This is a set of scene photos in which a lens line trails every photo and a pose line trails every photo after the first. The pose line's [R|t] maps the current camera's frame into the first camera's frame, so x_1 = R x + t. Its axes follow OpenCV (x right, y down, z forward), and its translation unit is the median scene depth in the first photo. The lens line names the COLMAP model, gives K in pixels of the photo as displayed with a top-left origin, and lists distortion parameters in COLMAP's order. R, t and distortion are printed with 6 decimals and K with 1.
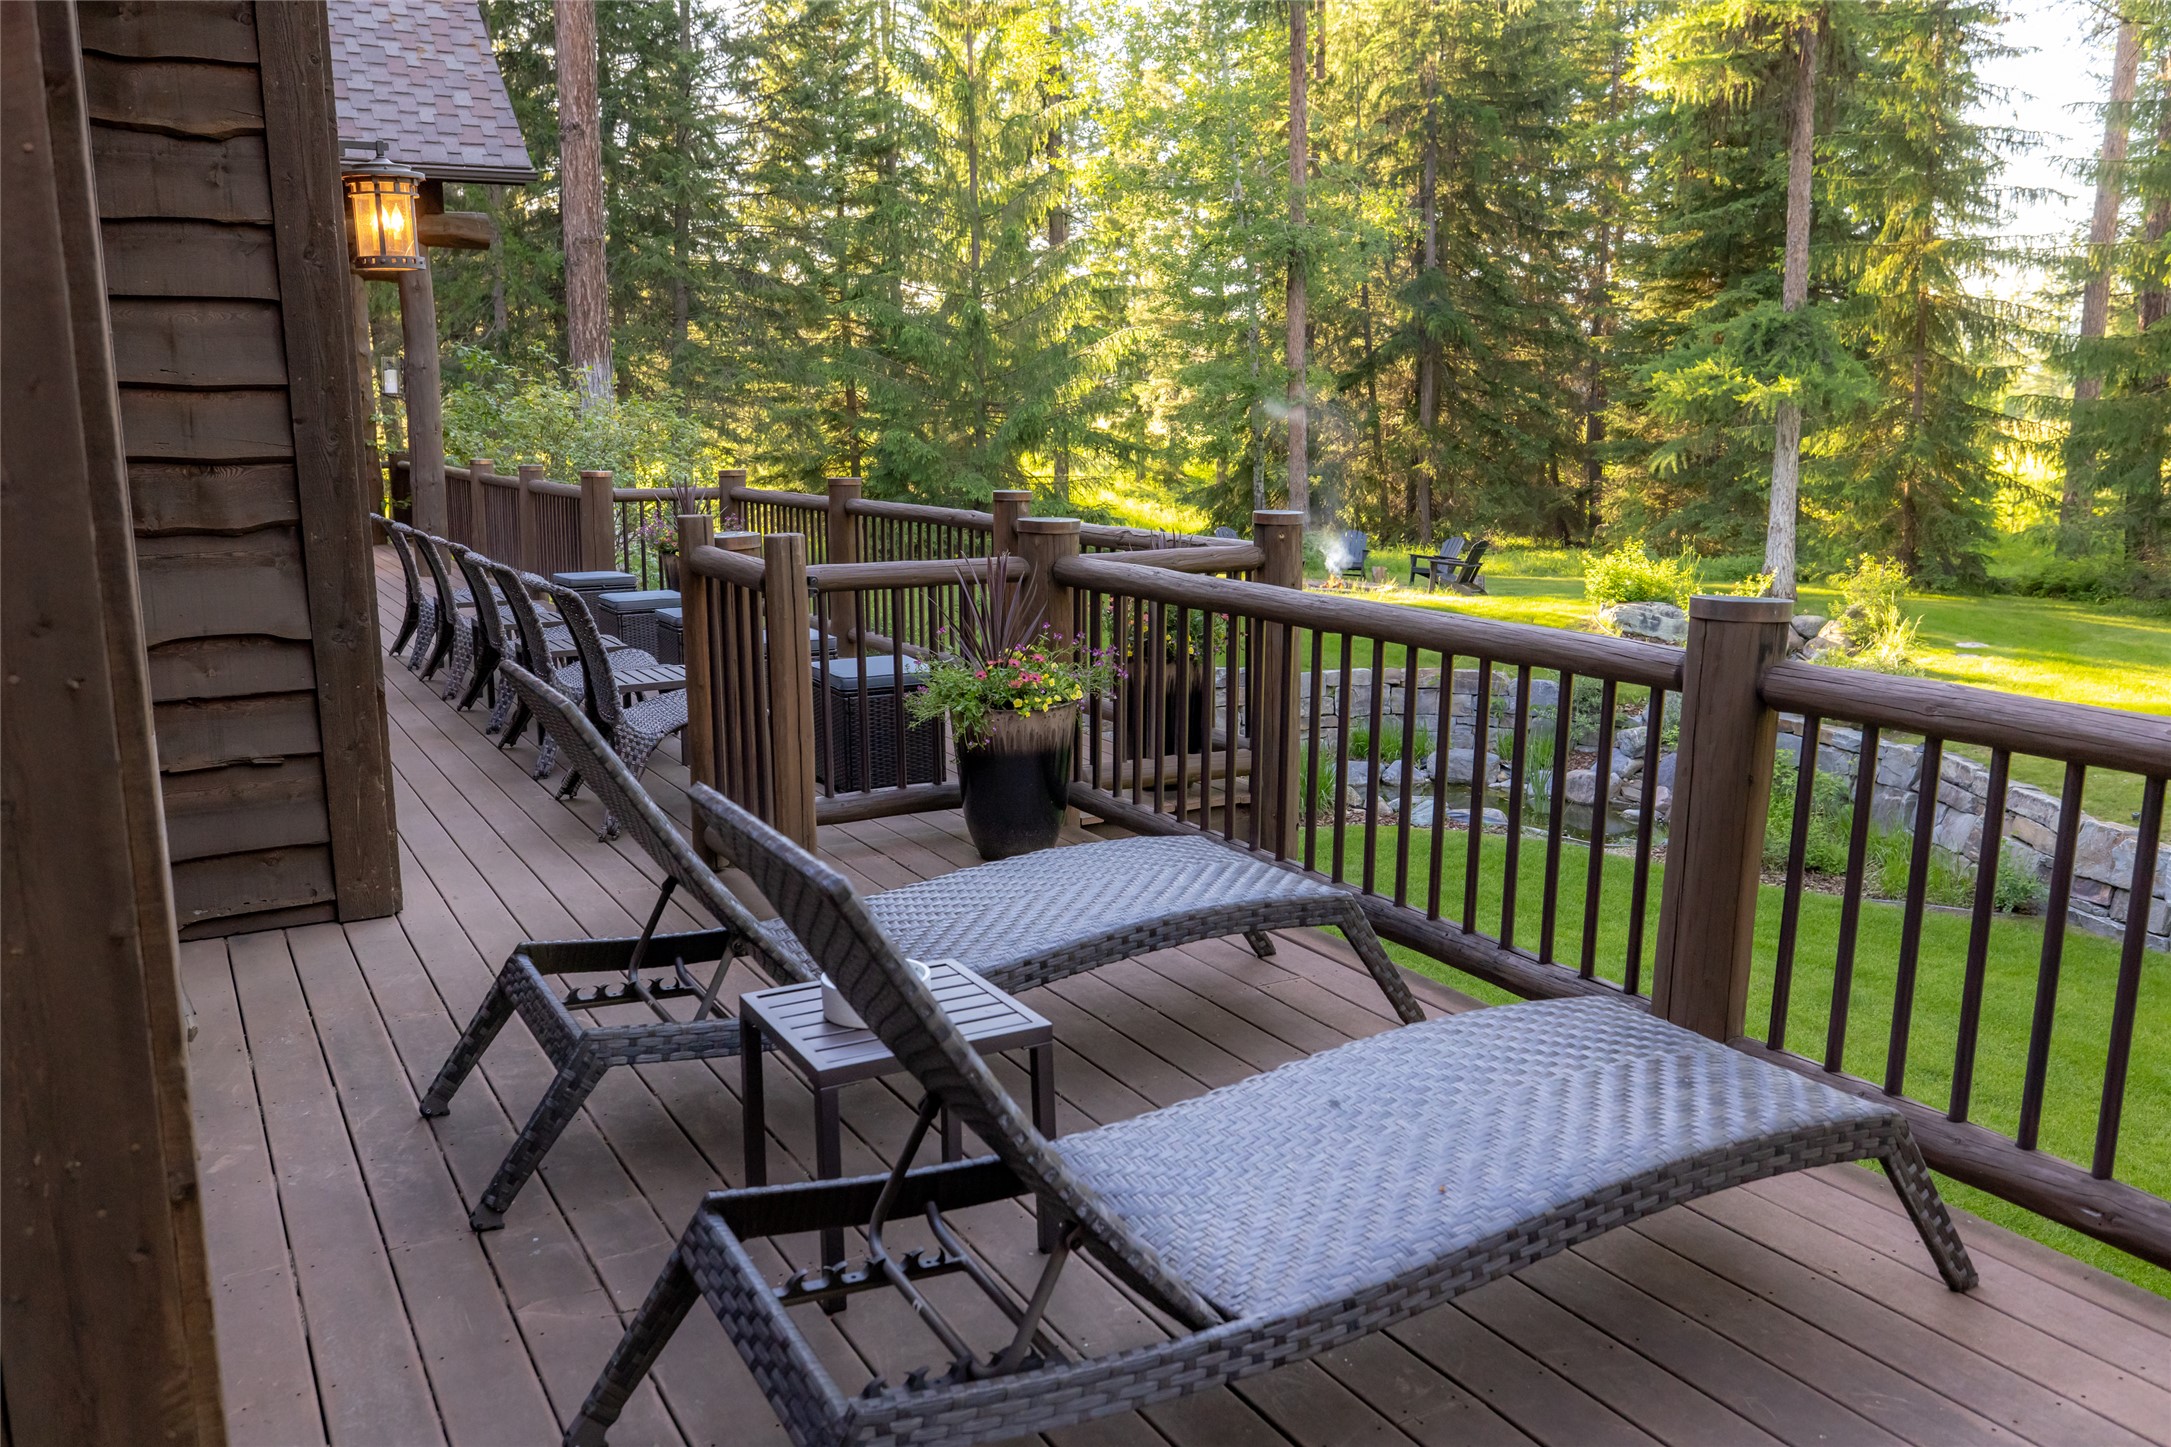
lens RADIAL K [[1768.9, 0, 1081.8], [0, 1768.9, 724.8], [0, 0, 1]] dist [0.004053, 0.003238]
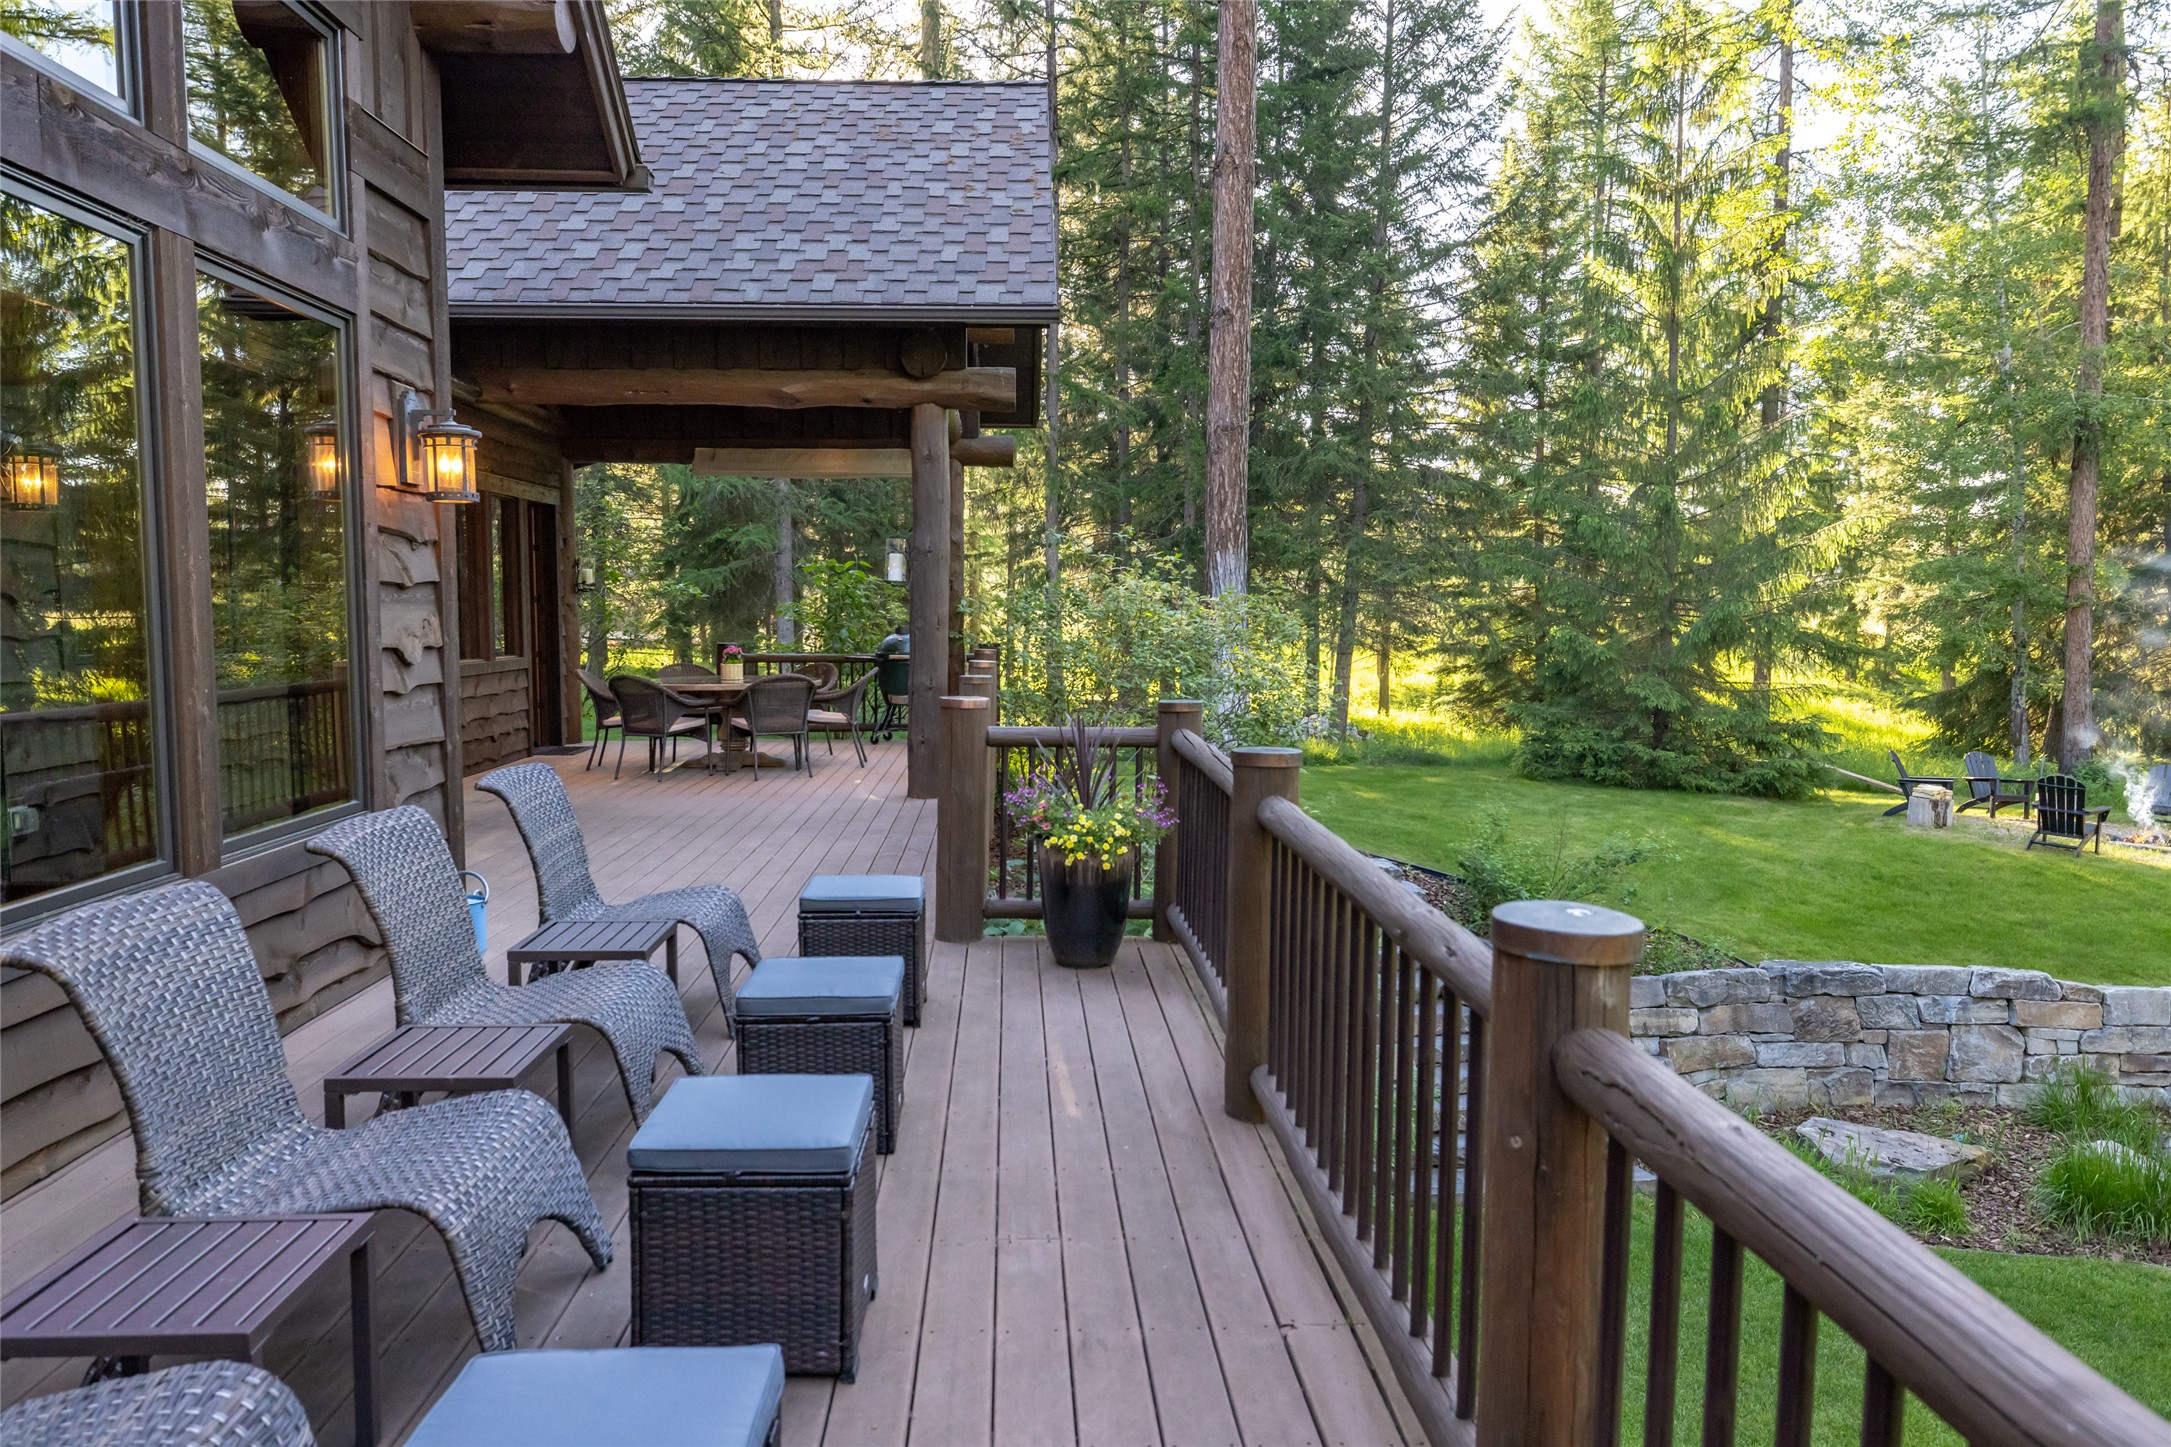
lens RADIAL K [[1475.1, 0, 1083.4], [0, 1475.1, 723.1], [0, 0, 1]] dist [0.003410, 0.001386]
pose [[0.903281, 0.047105, -0.426455, -0.001919], [-0.087219, 0.993361, -0.075018, -0.029799], [0.420090, 0.104957, 0.901392, 0.163133]]
